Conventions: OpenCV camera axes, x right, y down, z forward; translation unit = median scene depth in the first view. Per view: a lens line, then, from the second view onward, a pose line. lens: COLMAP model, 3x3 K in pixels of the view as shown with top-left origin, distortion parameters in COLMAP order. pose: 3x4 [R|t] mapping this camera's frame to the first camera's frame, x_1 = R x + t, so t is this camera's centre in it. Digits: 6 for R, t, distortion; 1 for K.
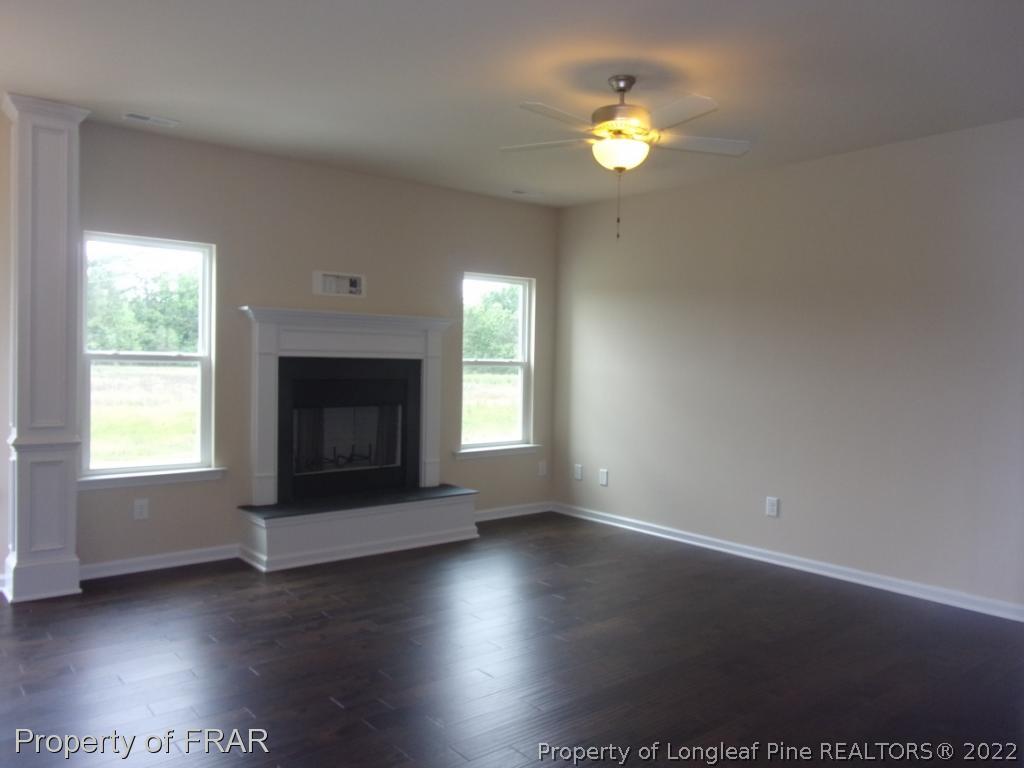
lens RADIAL K [[778.5, 0, 504.5], [0, 778.5, 385.6], [0, 0, 1]] dist [0.010628, -0.031499]
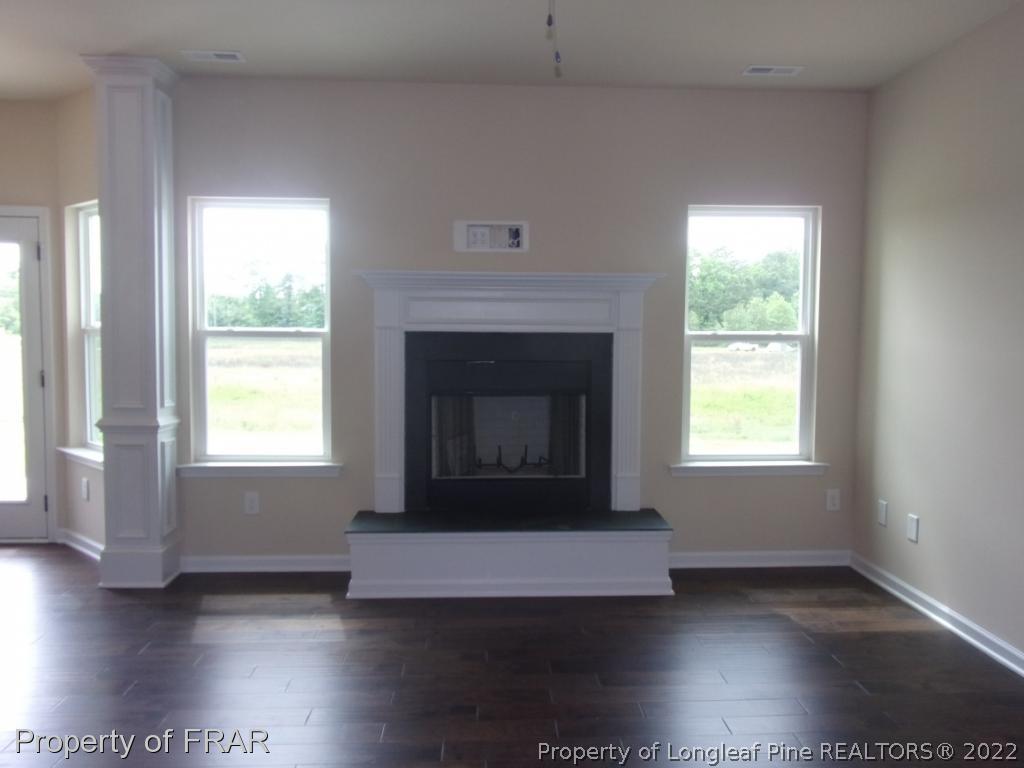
lens RADIAL K [[778.5, 0, 514.7], [0, 778.5, 388.1], [0, 0, 1]] dist [0.010628, -0.031499]
pose [[0.807259, 0.029009, -0.589484, 0.255363], [-0.012150, 0.999397, 0.032542, -0.005555], [0.590072, -0.019108, 0.807124, 0.380777]]
